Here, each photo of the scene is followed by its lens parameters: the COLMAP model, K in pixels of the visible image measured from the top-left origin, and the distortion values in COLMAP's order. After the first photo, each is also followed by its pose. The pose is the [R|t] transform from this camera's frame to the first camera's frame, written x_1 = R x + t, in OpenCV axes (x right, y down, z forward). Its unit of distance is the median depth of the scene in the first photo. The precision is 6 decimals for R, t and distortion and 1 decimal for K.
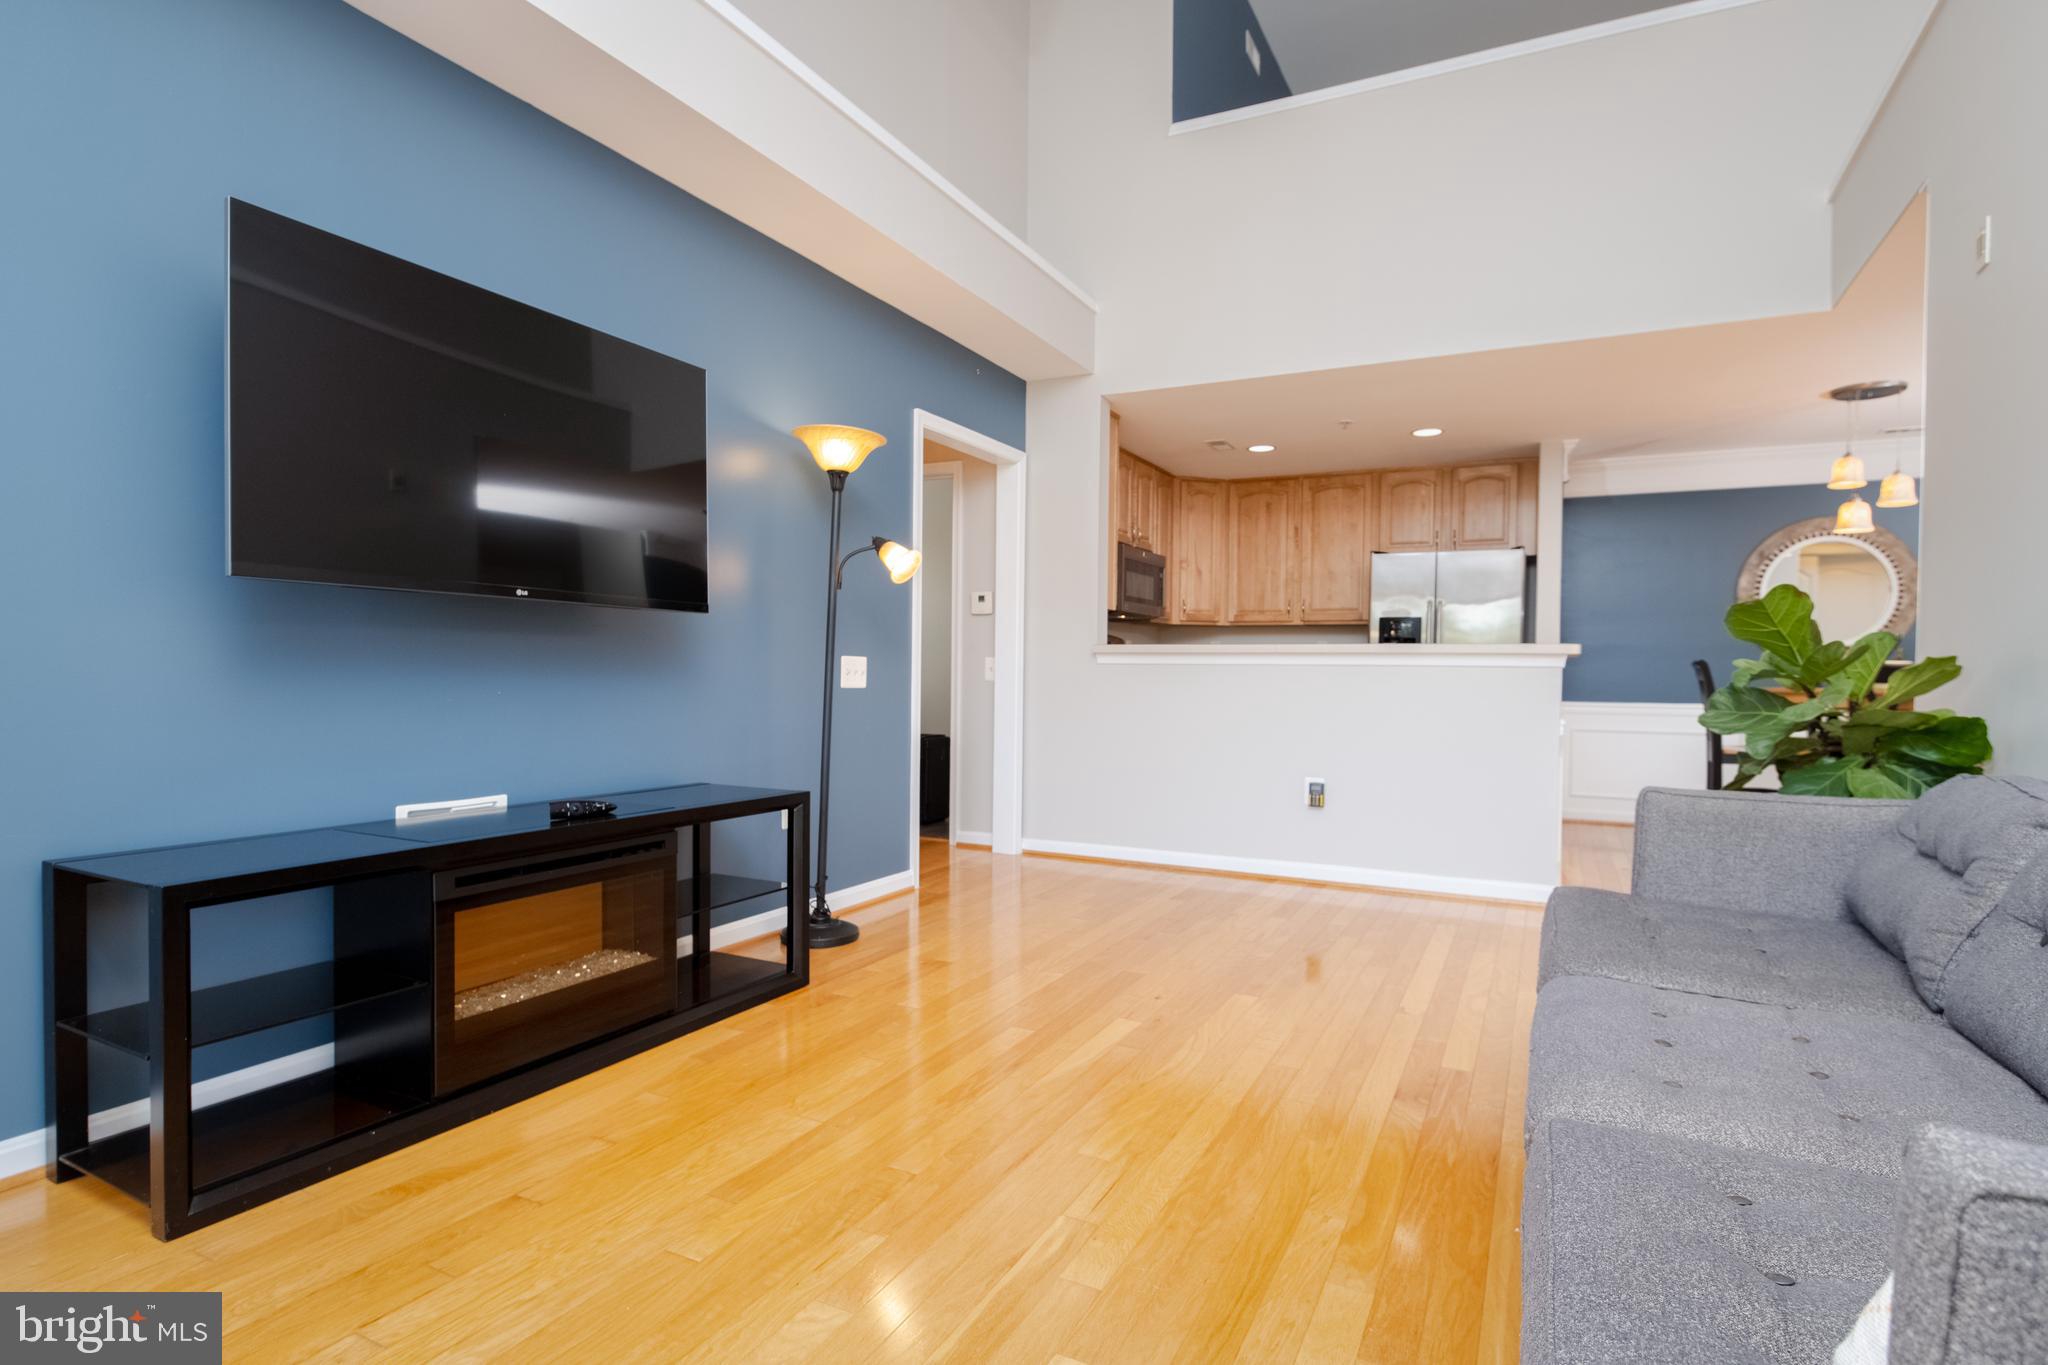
lens RADIAL K [[1029.3, 0, 1040.1], [0, 1029.3, 693.2], [0, 0, 1]] dist [0.008832, 0.001113]
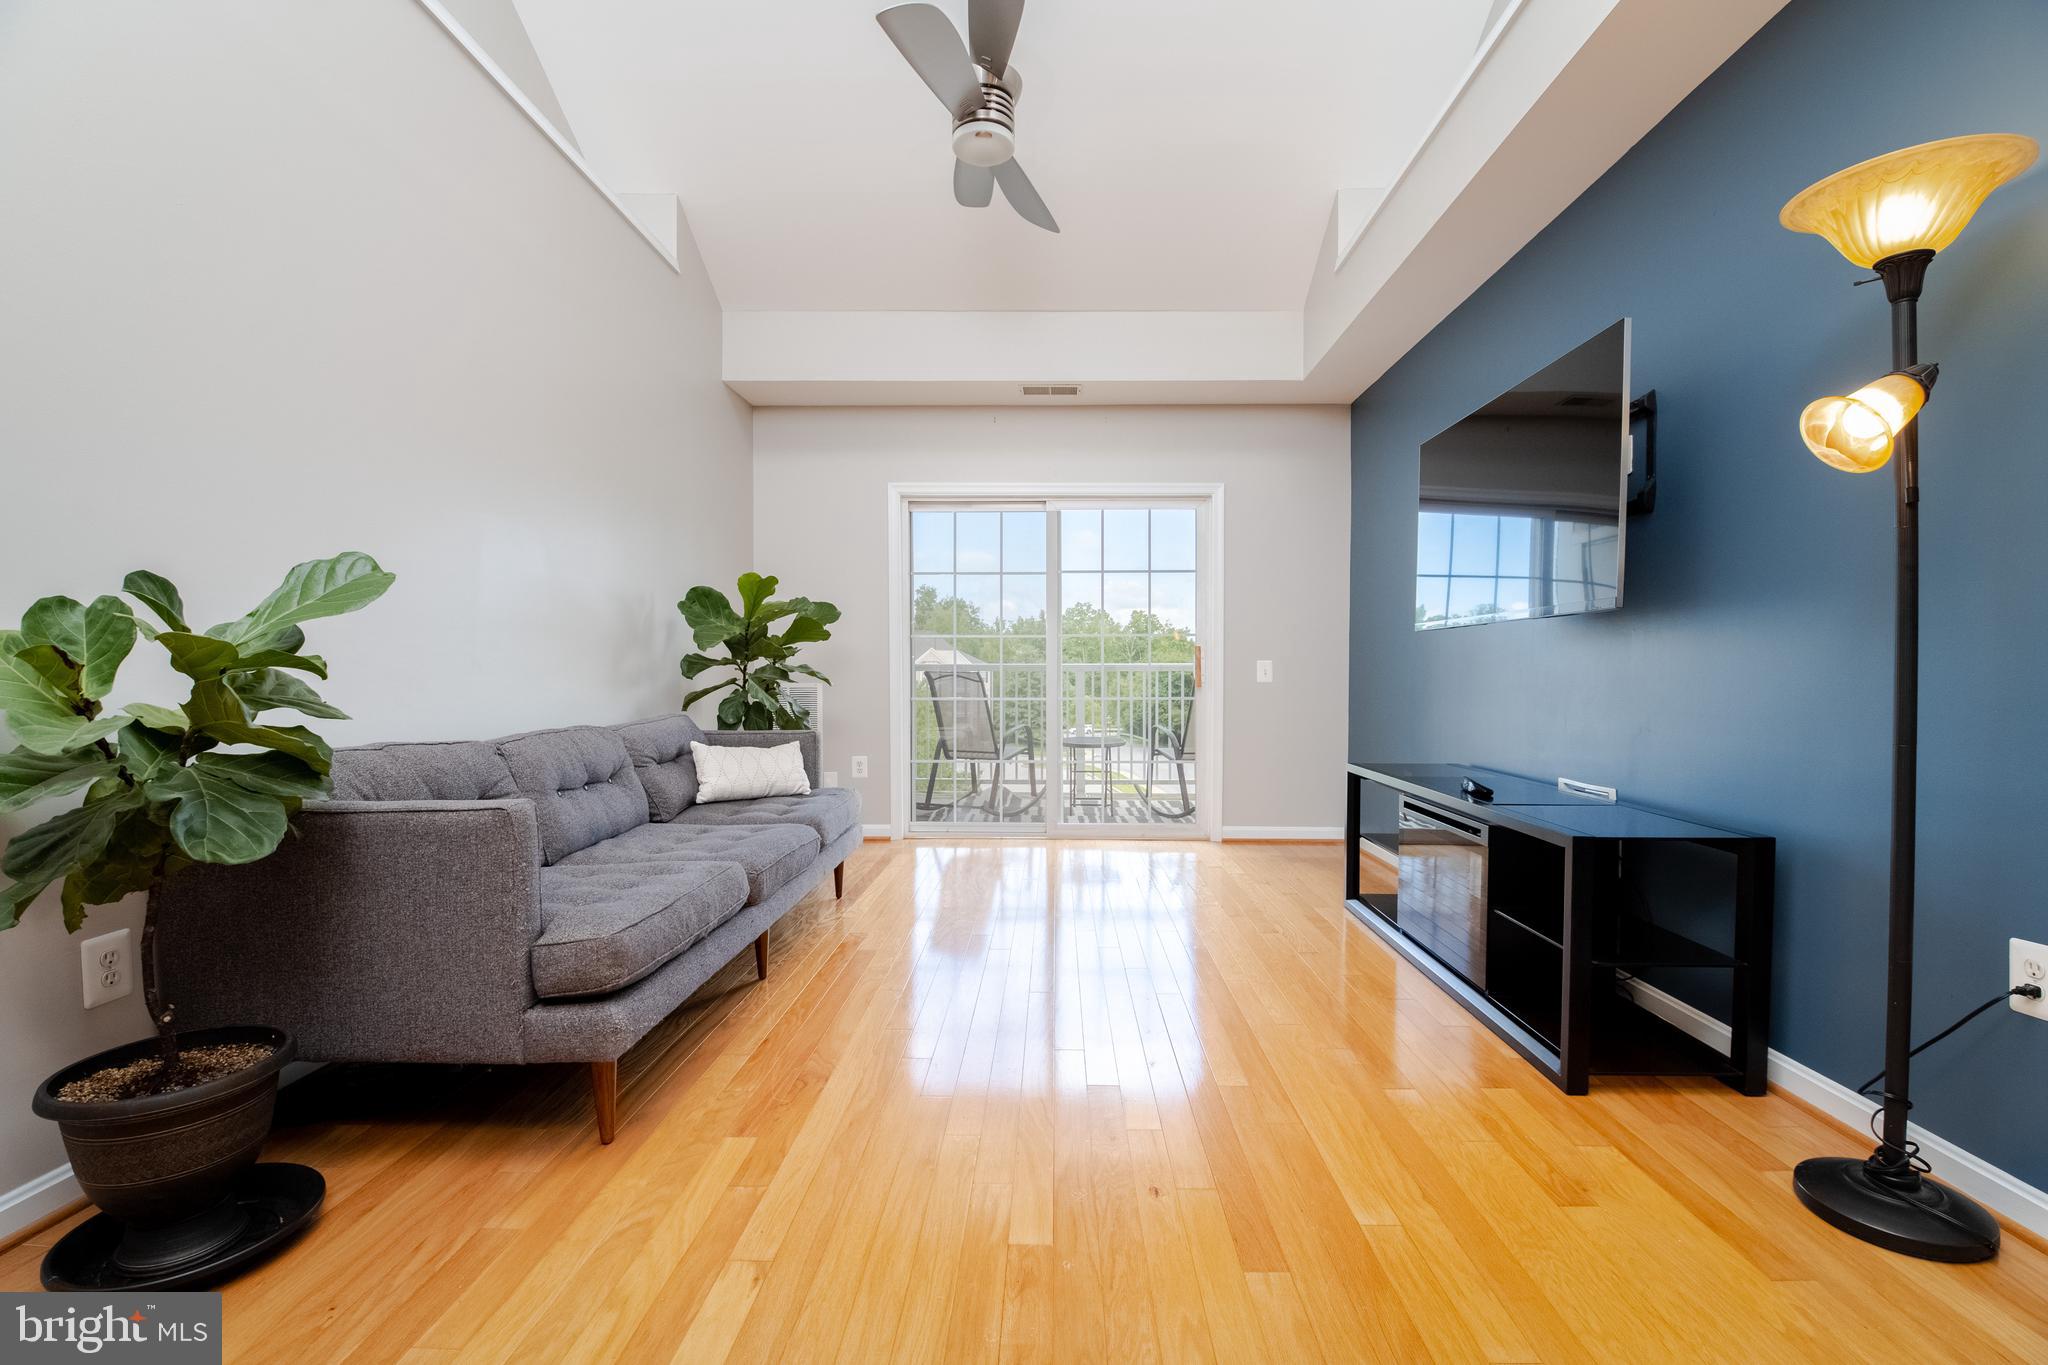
lens RADIAL K [[864.2, 0, 1033.8], [0, 864.2, 683.8], [0, 0, 1]] dist [0.005949, -0.006386]
pose [[-0.903742, -0.009567, -0.427970, 0.202074], [-0.023526, 0.999349, 0.027341, -0.011164], [0.427430, 0.034777, -0.903379, 0.707854]]
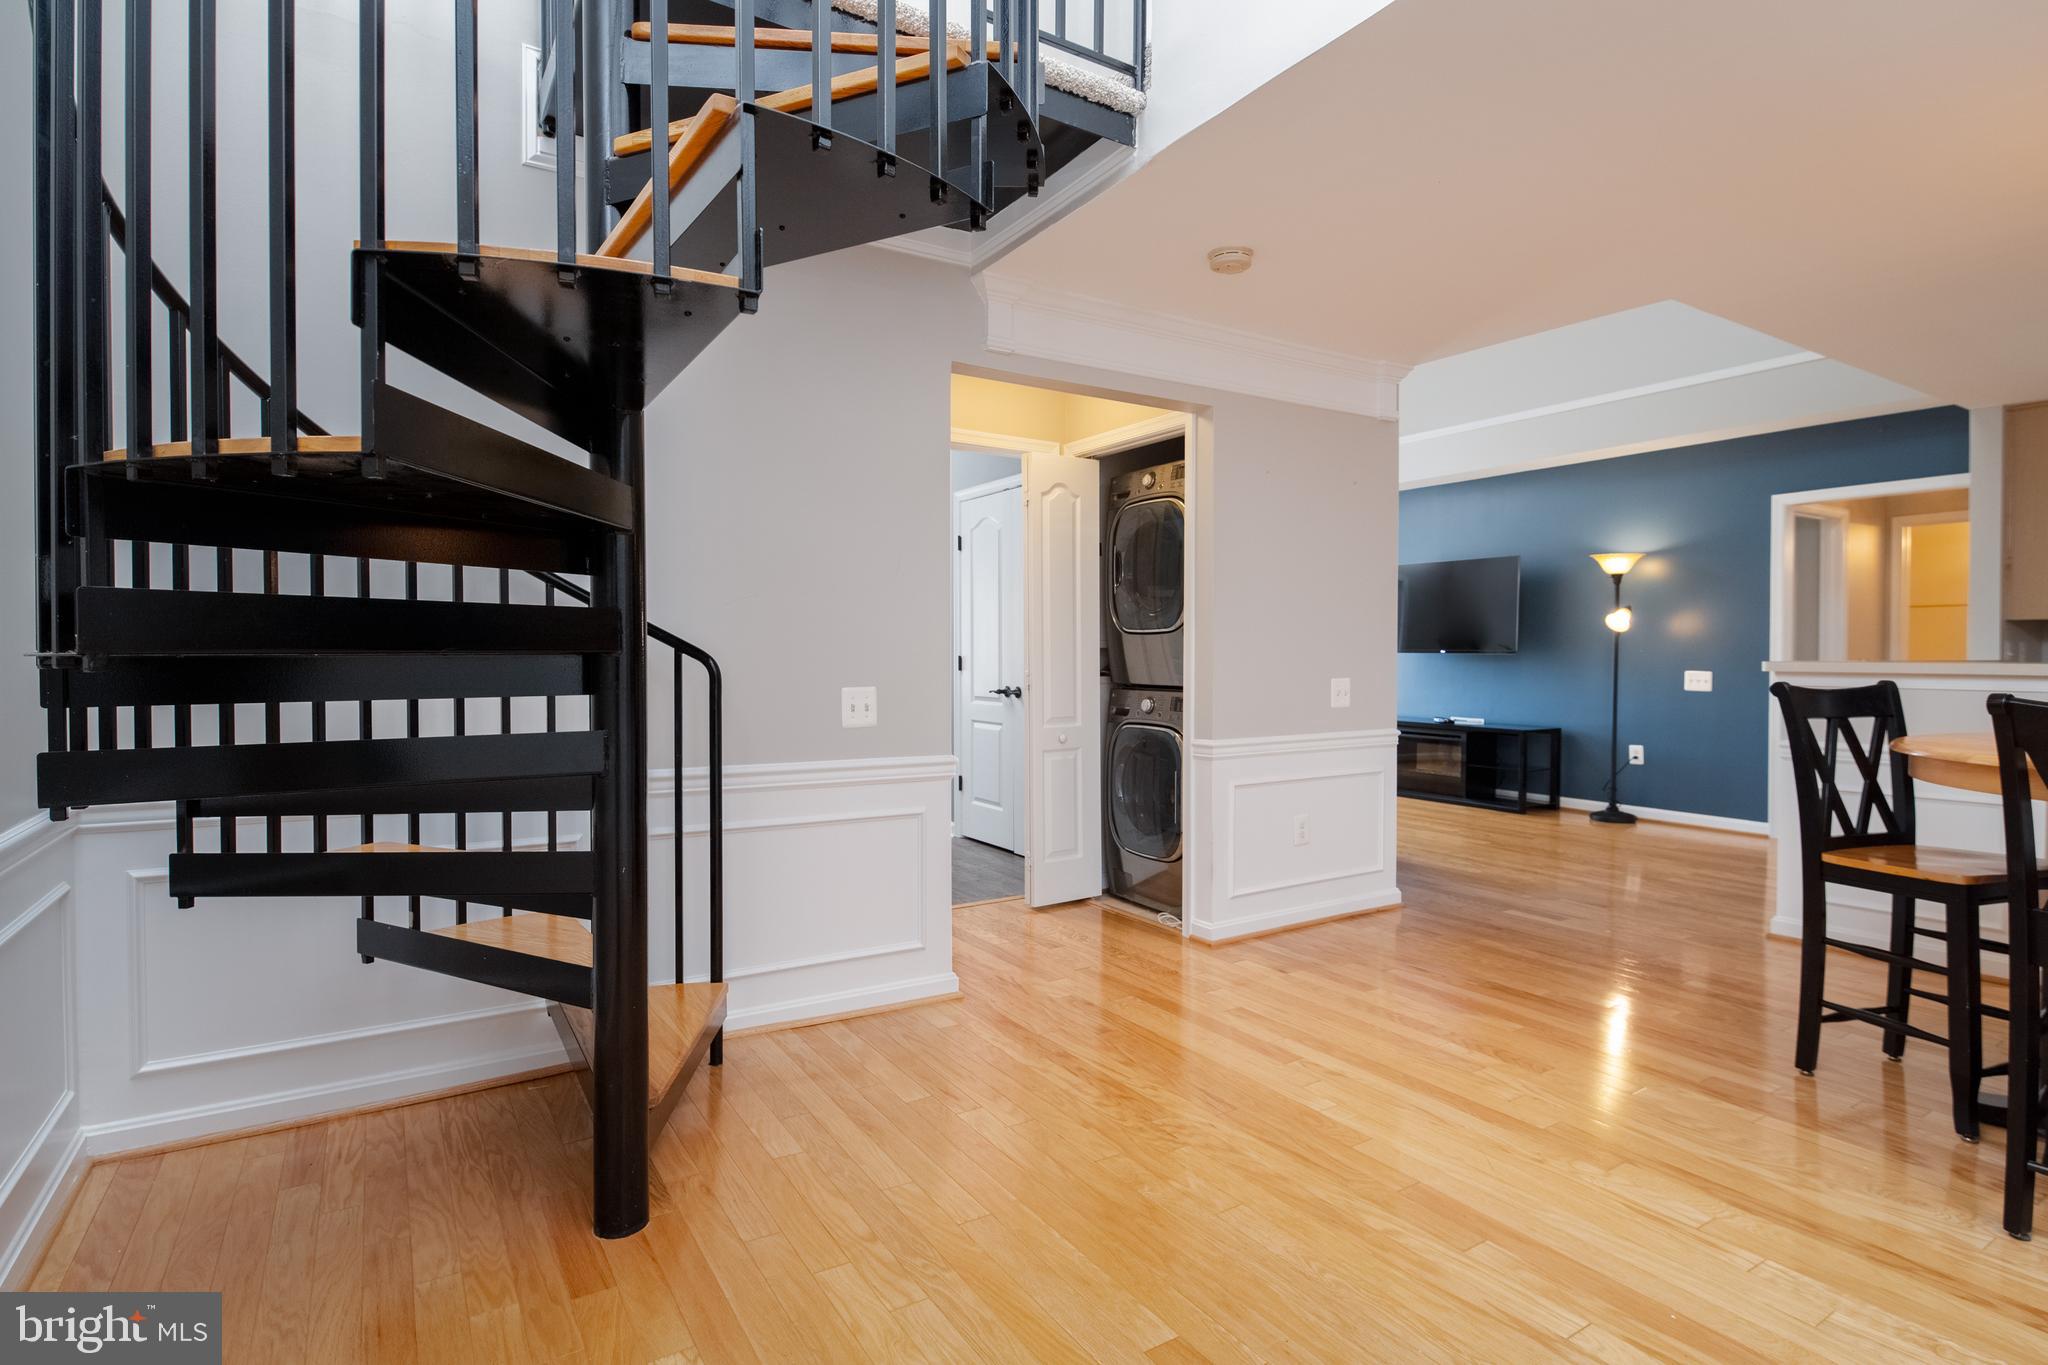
lens RADIAL K [[1029.3, 0, 1042.8], [0, 1029.3, 663.8], [0, 0, 1]] dist [0.008832, 0.001113]
pose [[-0.506878, -0.002224, -0.862015, 1.170588], [-0.024038, 0.999644, 0.011556, -0.026751], [0.861683, 0.026579, -0.506751, 0.627216]]
